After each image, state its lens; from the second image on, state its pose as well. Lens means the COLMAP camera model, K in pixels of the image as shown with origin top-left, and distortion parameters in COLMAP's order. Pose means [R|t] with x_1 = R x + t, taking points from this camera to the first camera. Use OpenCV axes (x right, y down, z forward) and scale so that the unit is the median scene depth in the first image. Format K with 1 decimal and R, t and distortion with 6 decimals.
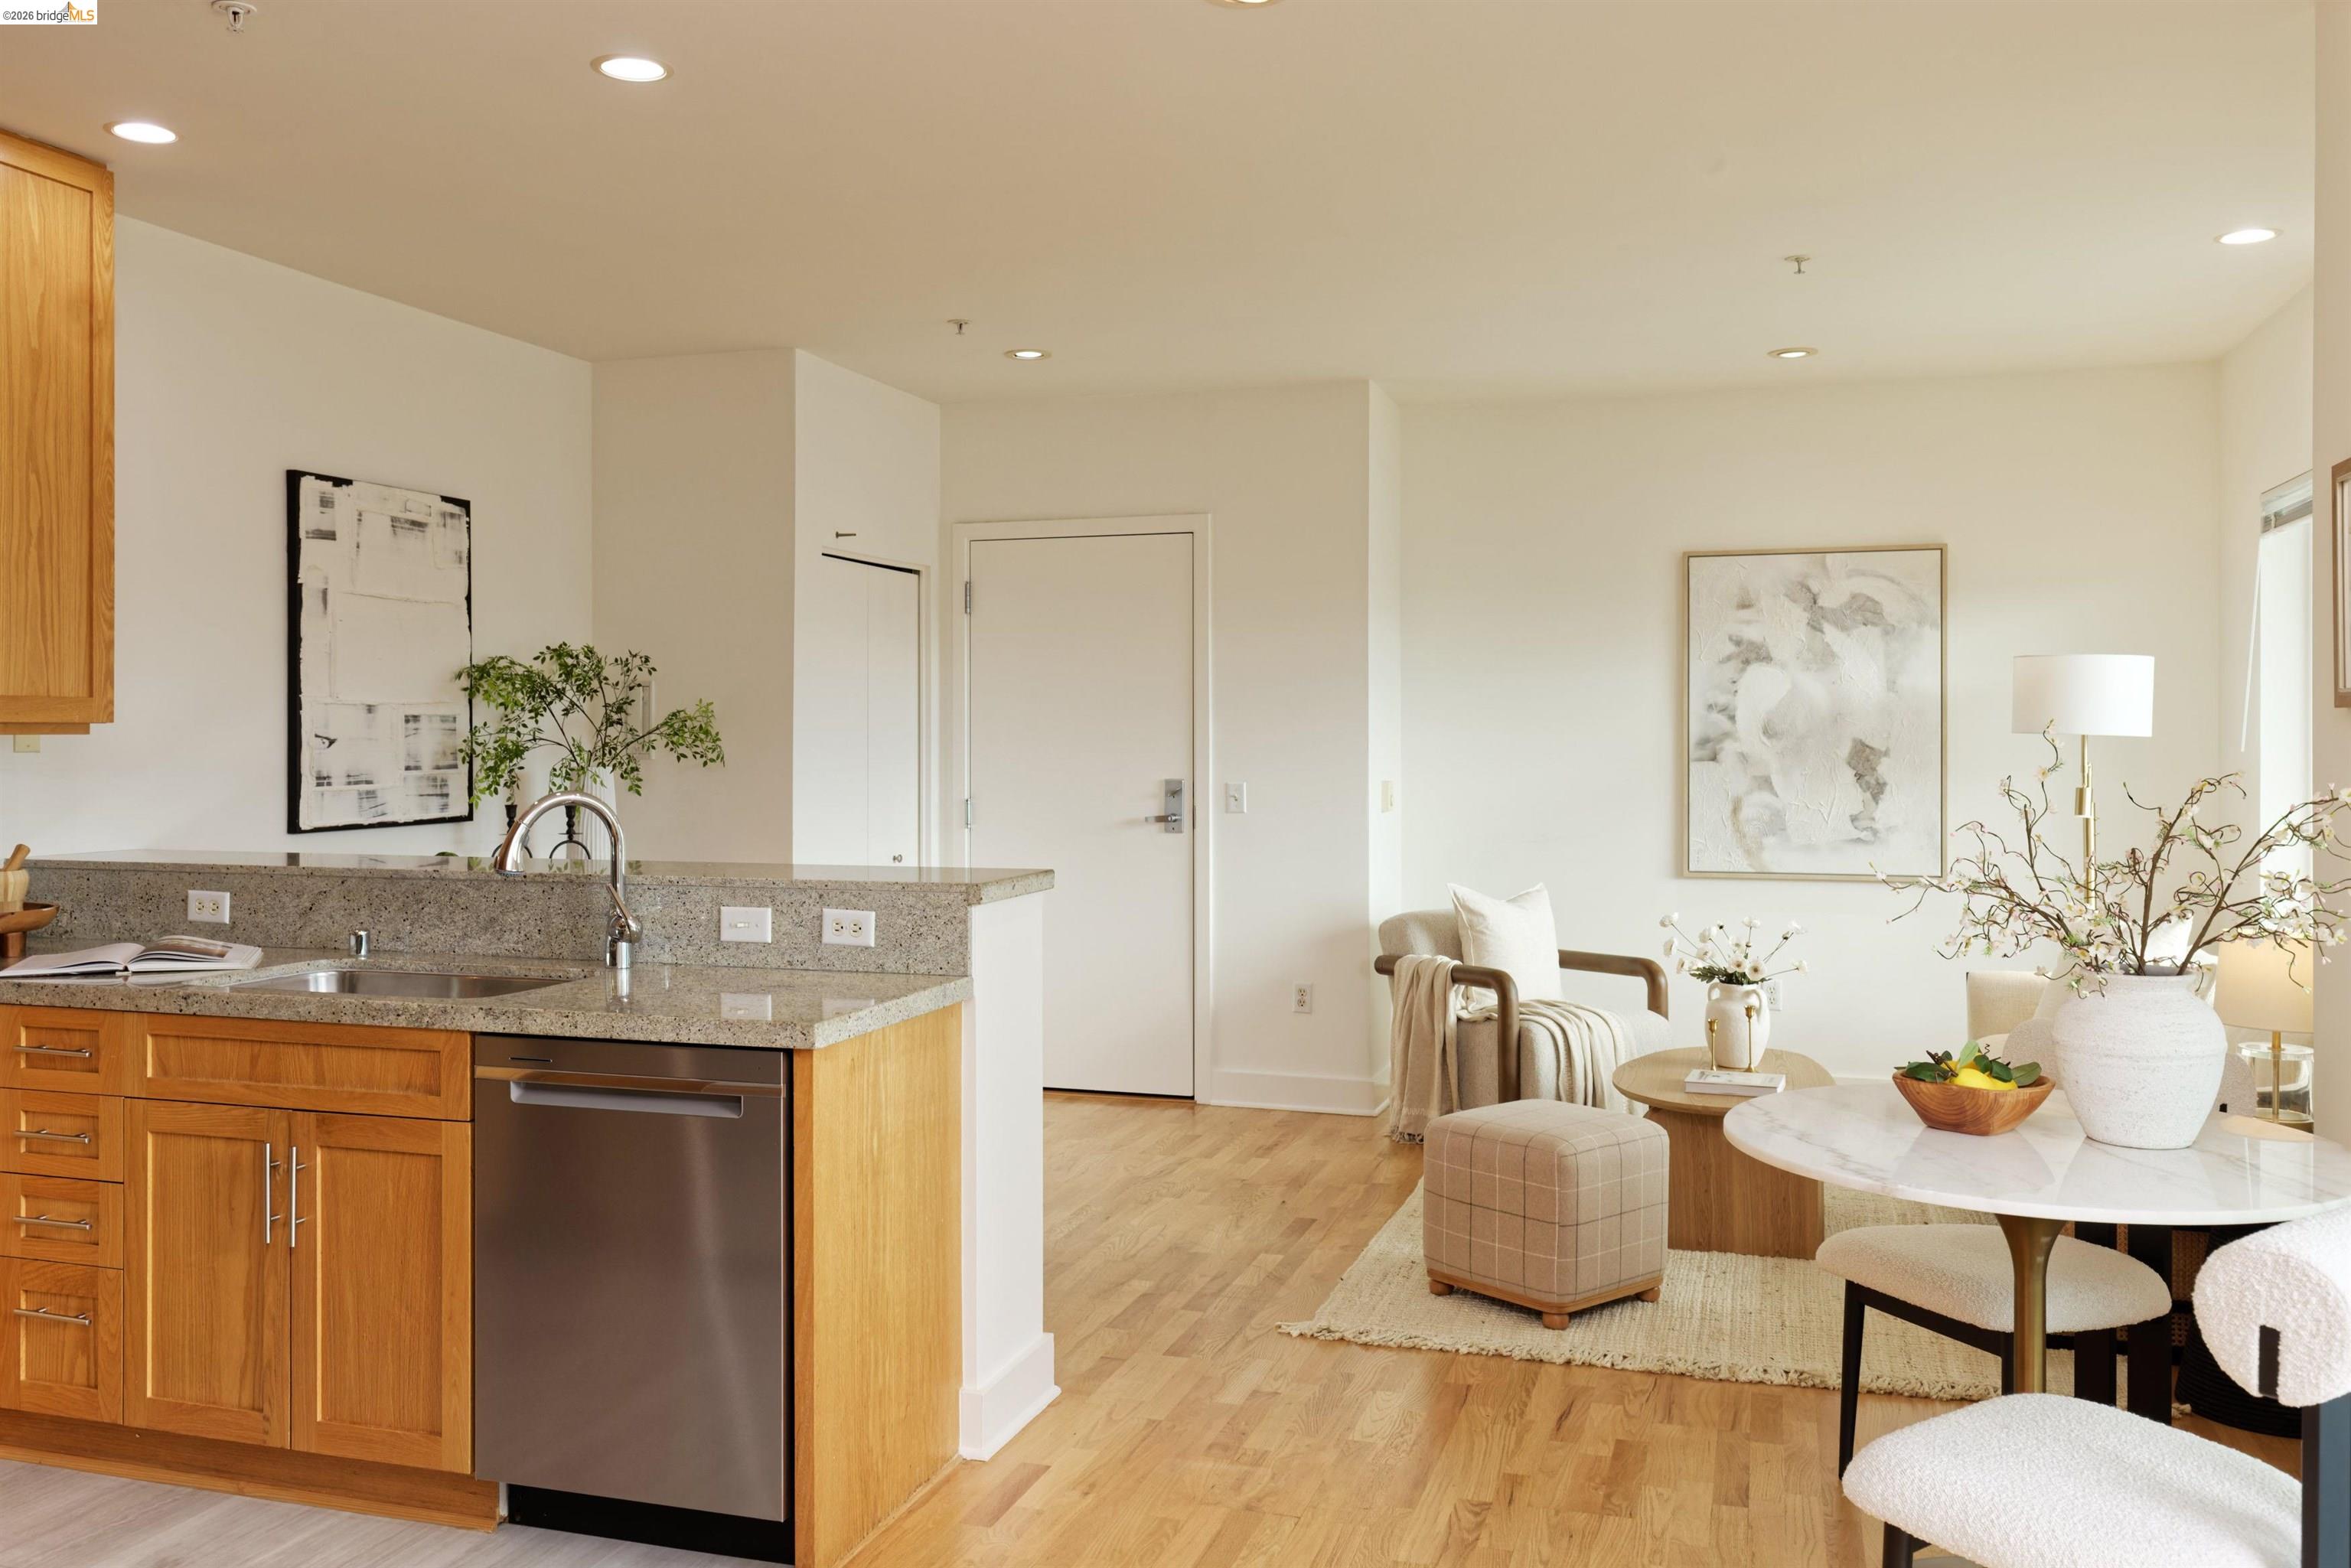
lens RADIAL K [[1898.3, 0, 1163.3], [0, 1898.3, 735.4], [0, 0, 1]] dist [-0.015147, -0.007817]
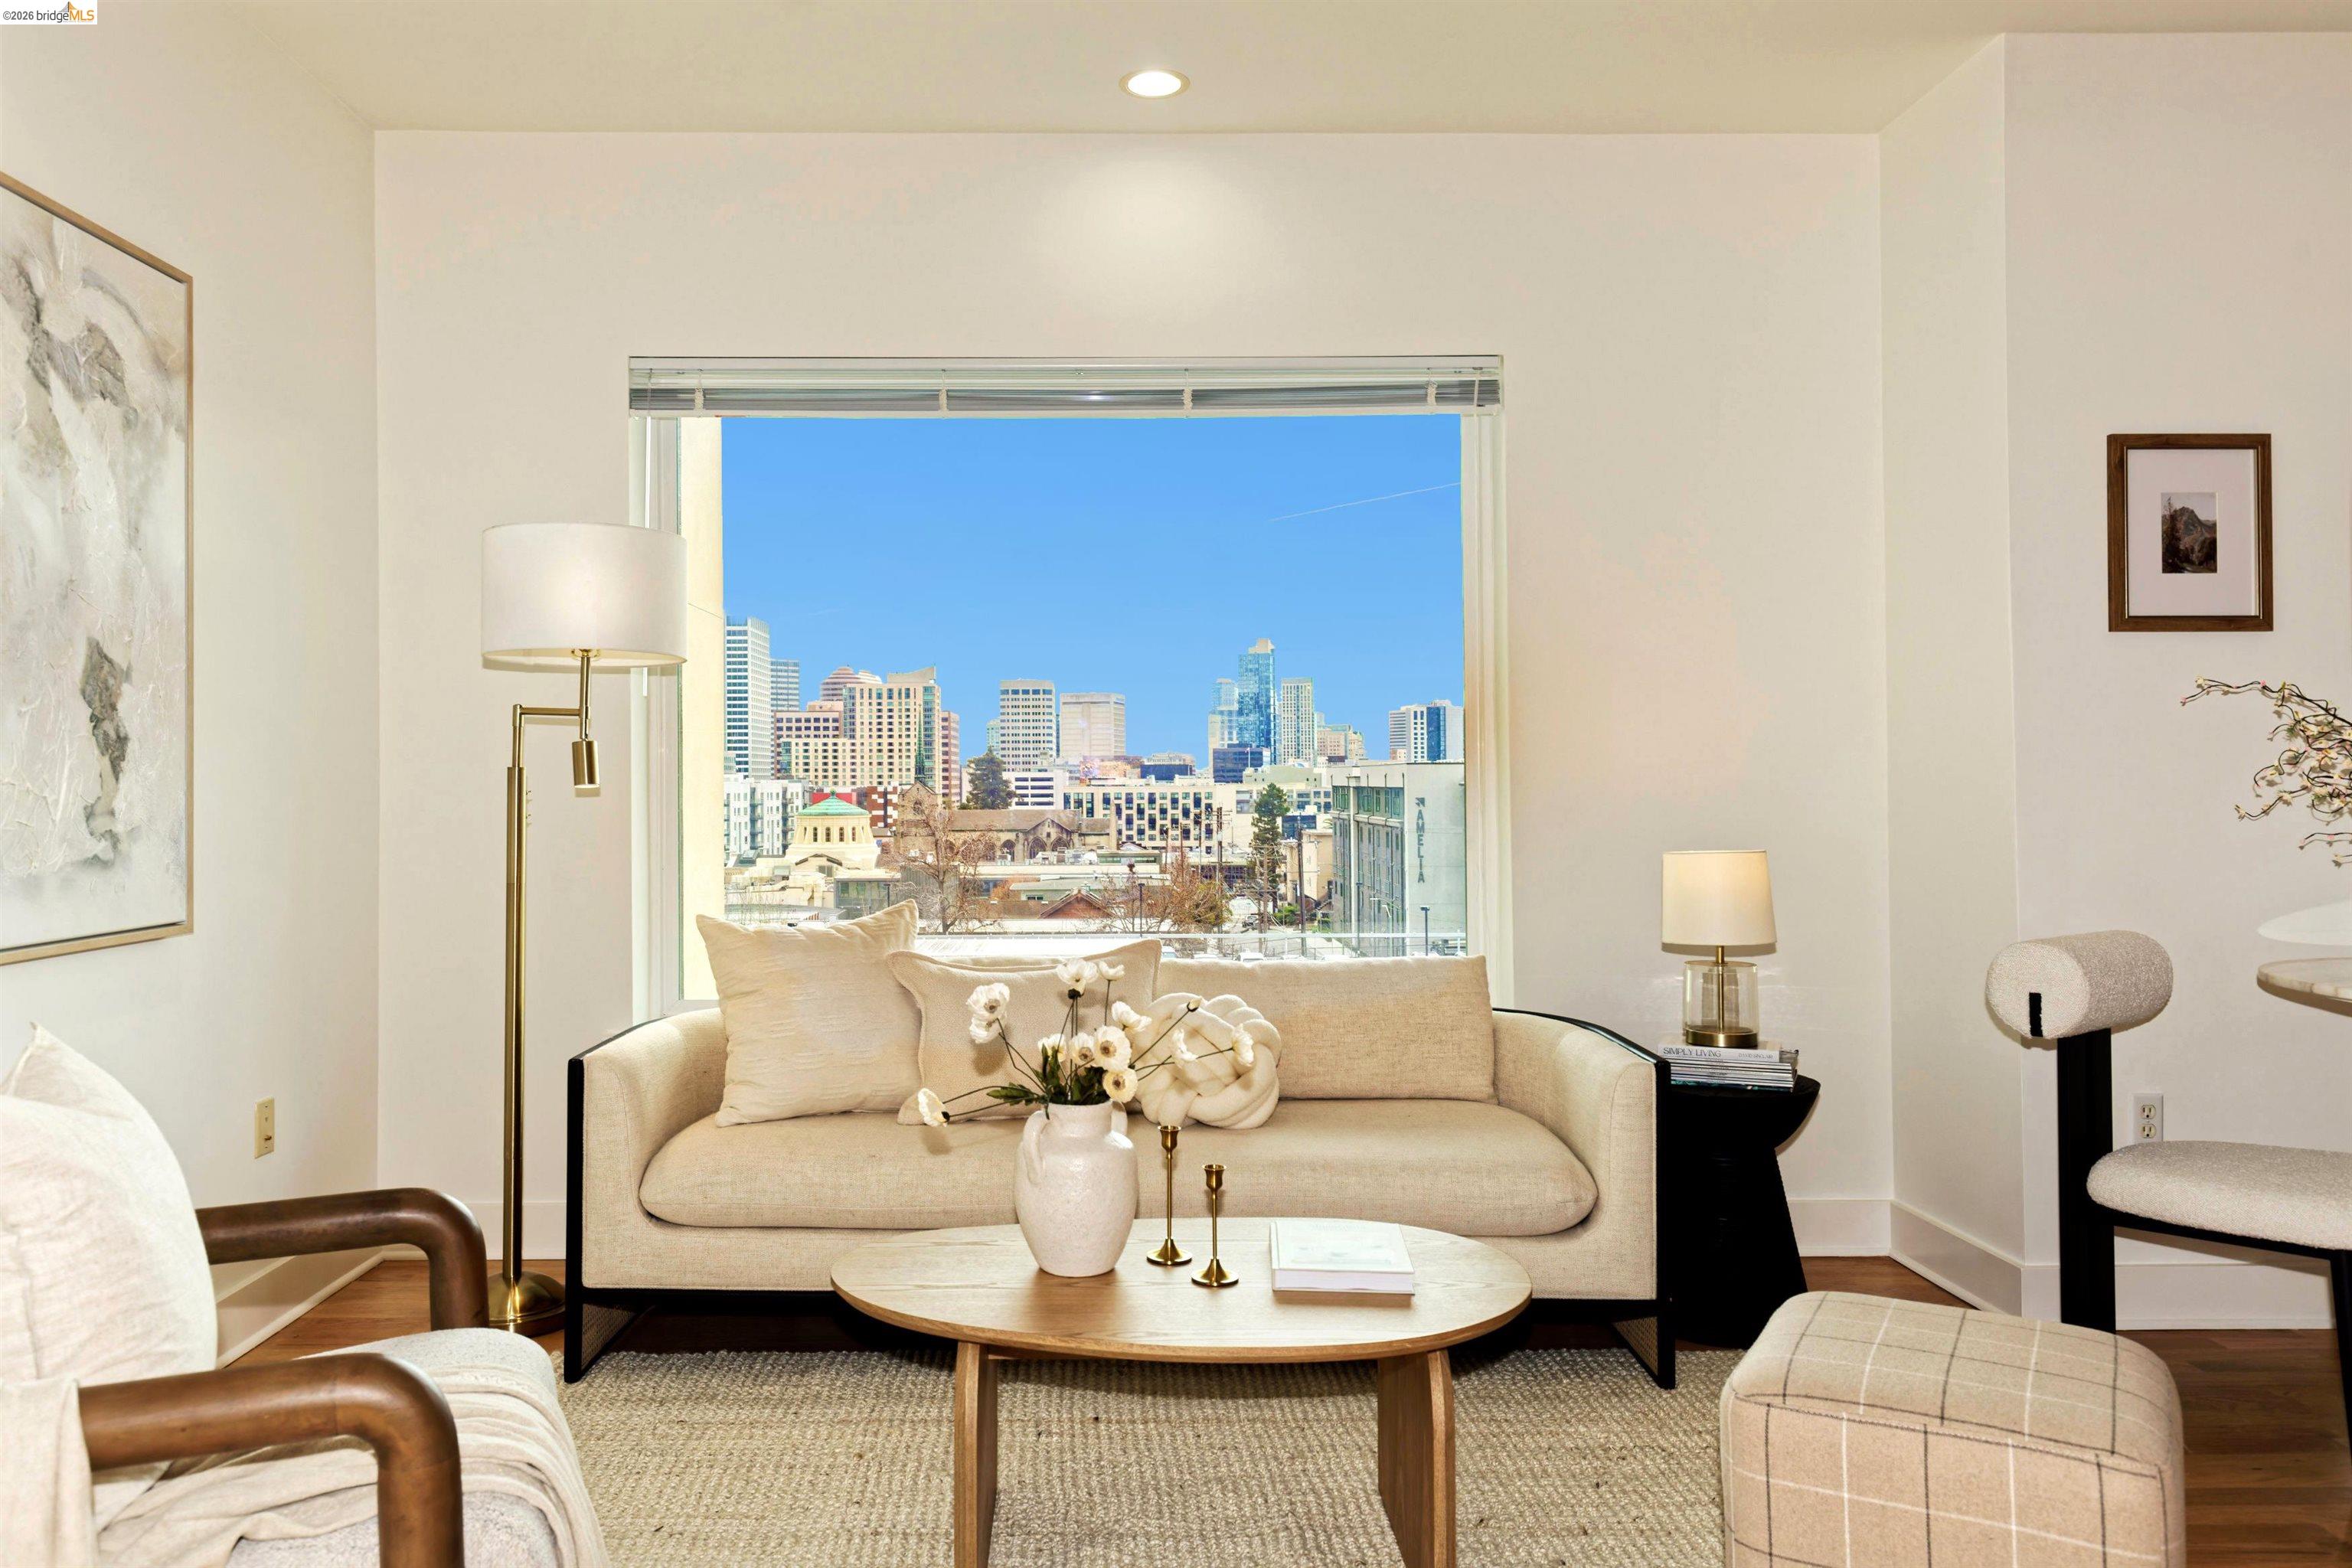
lens RADIAL K [[1668.0, 0, 1135.4], [0, 1668.0, 759.1], [0, 0, 1]] dist [0.003631, 0.001602]
pose [[-0.308148, 0.012174, 0.951260, -0.125082], [0.002952, 0.999926, -0.011841, 0.046604], [-0.951334, -0.000840, -0.308161, 1.132639]]
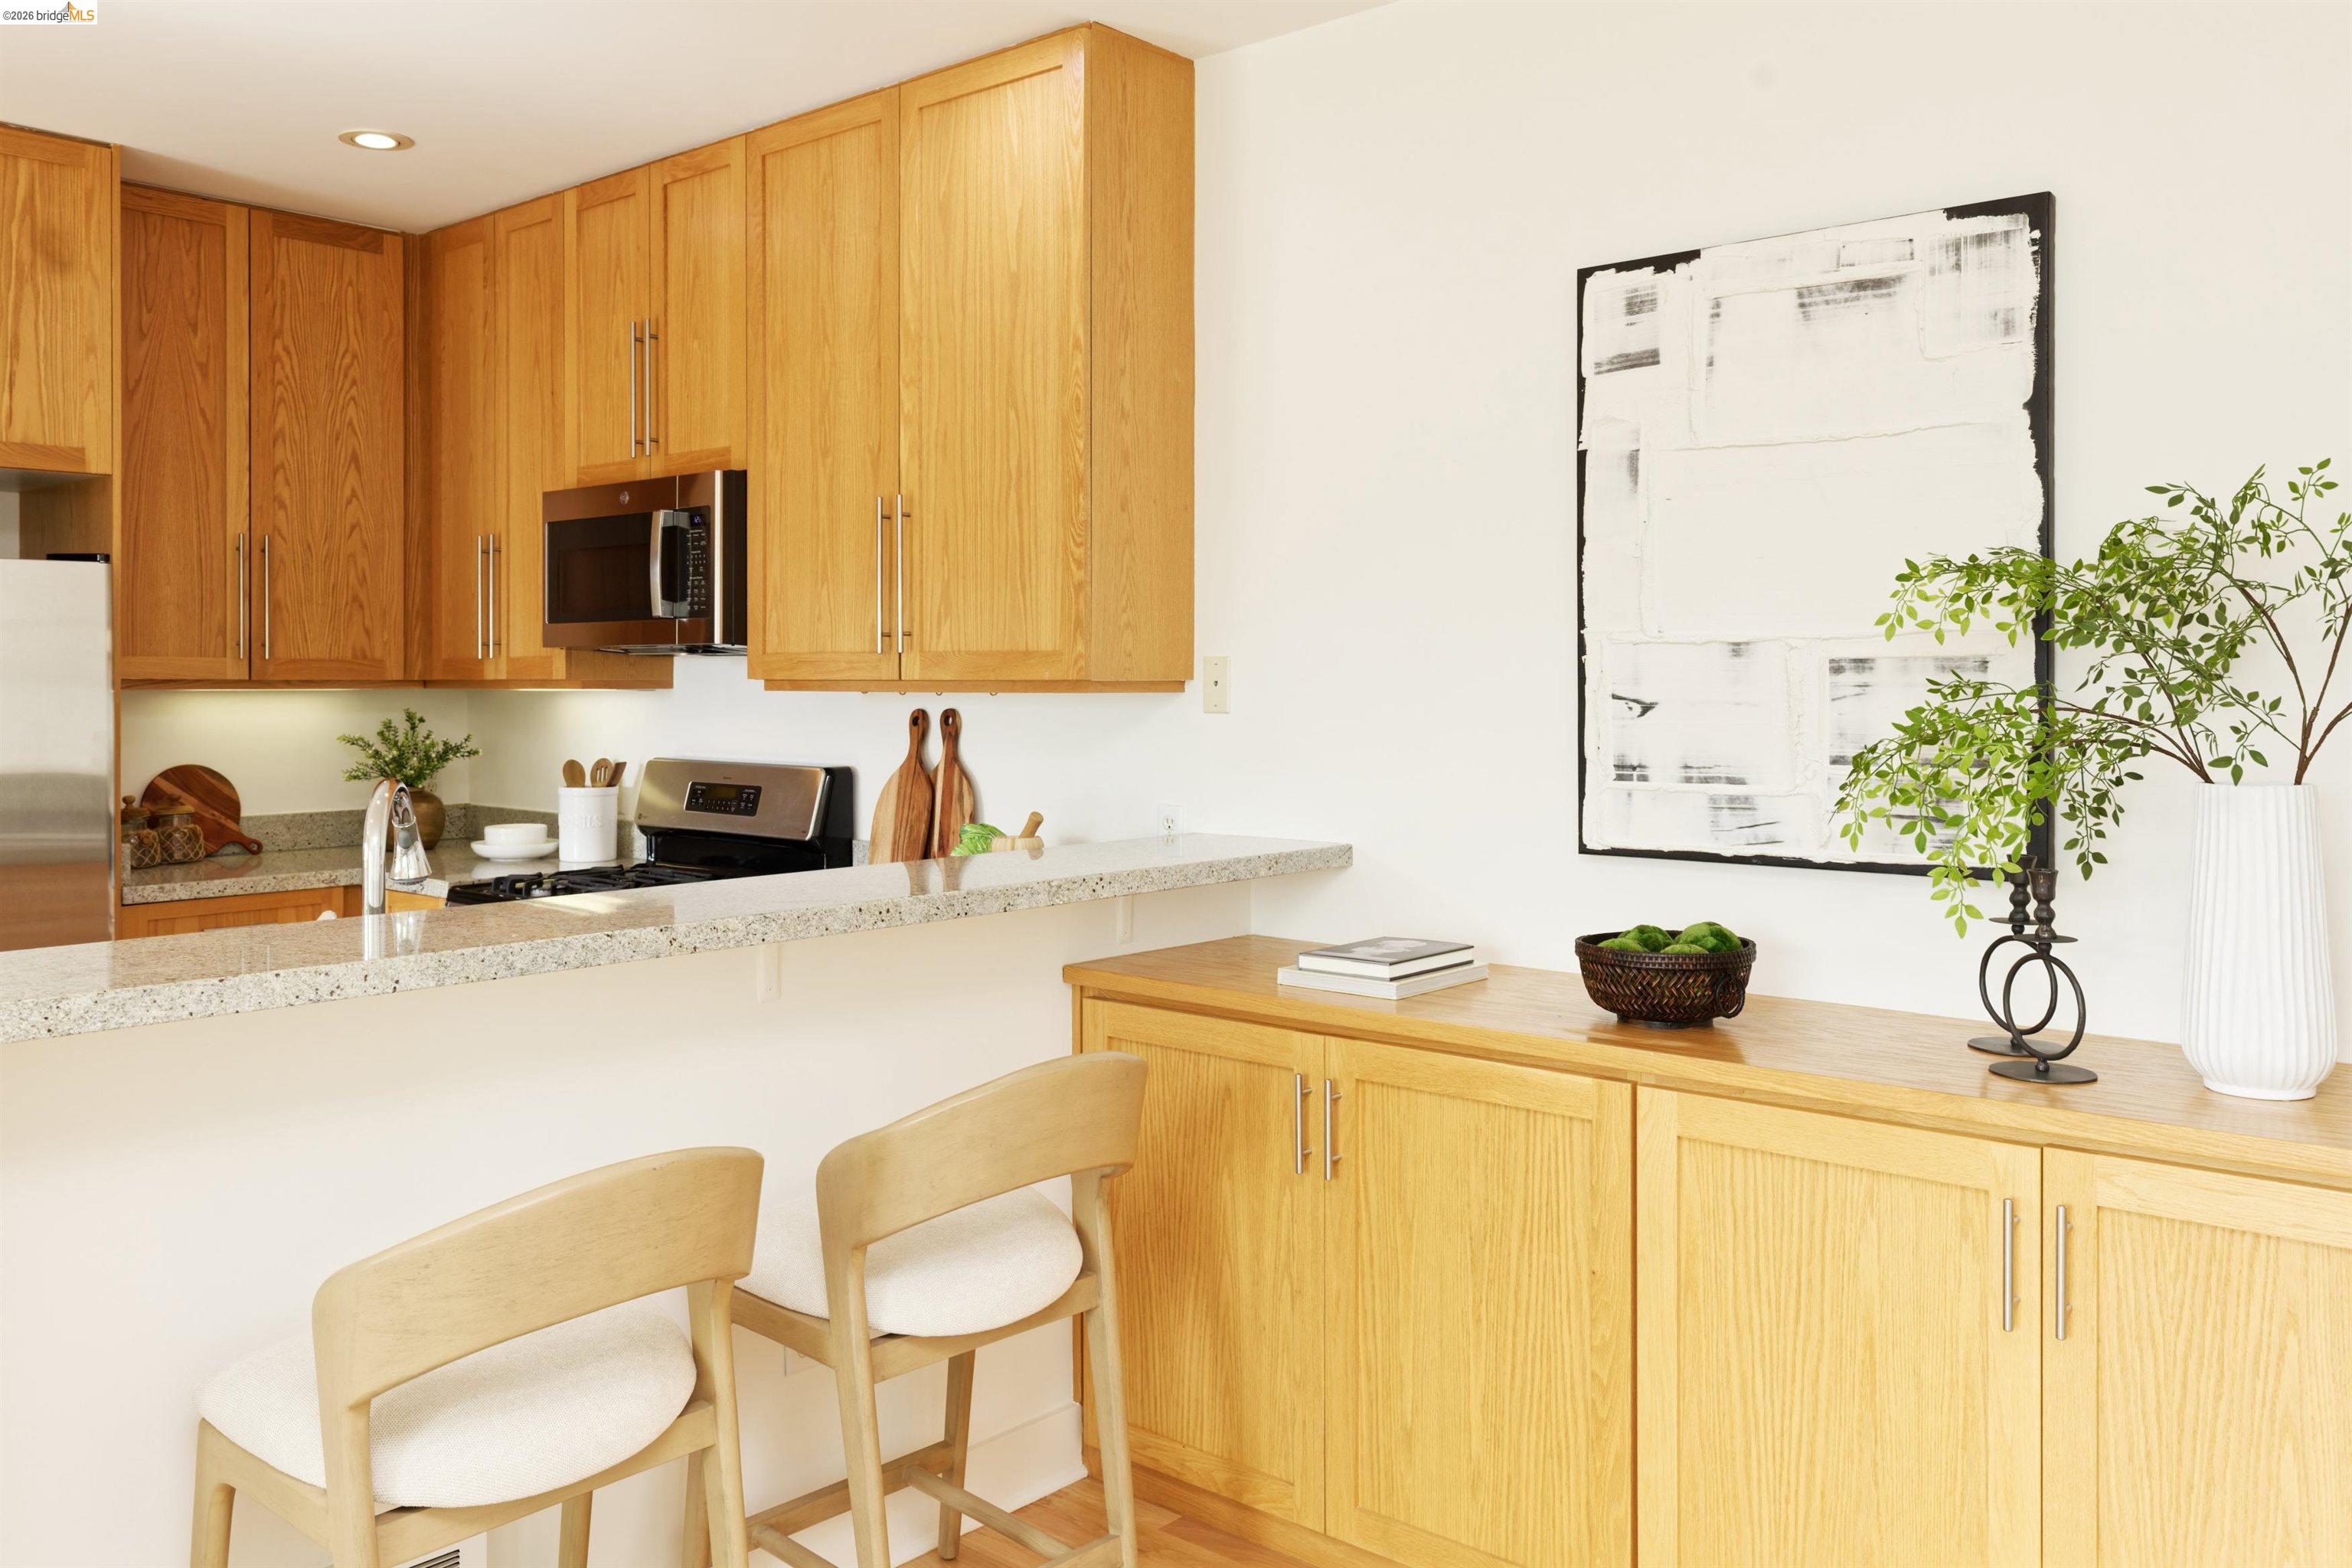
lens RADIAL K [[1851.4, 0, 1170.9], [0, 1851.4, 691.3], [0, 0, 1]] dist [0.005119, 0.000373]
pose [[-0.401638, 0.007406, -0.915769, 0.145581], [0.000989, 0.999970, 0.007653, -0.005954], [0.915798, 0.002168, -0.401633, 1.059117]]
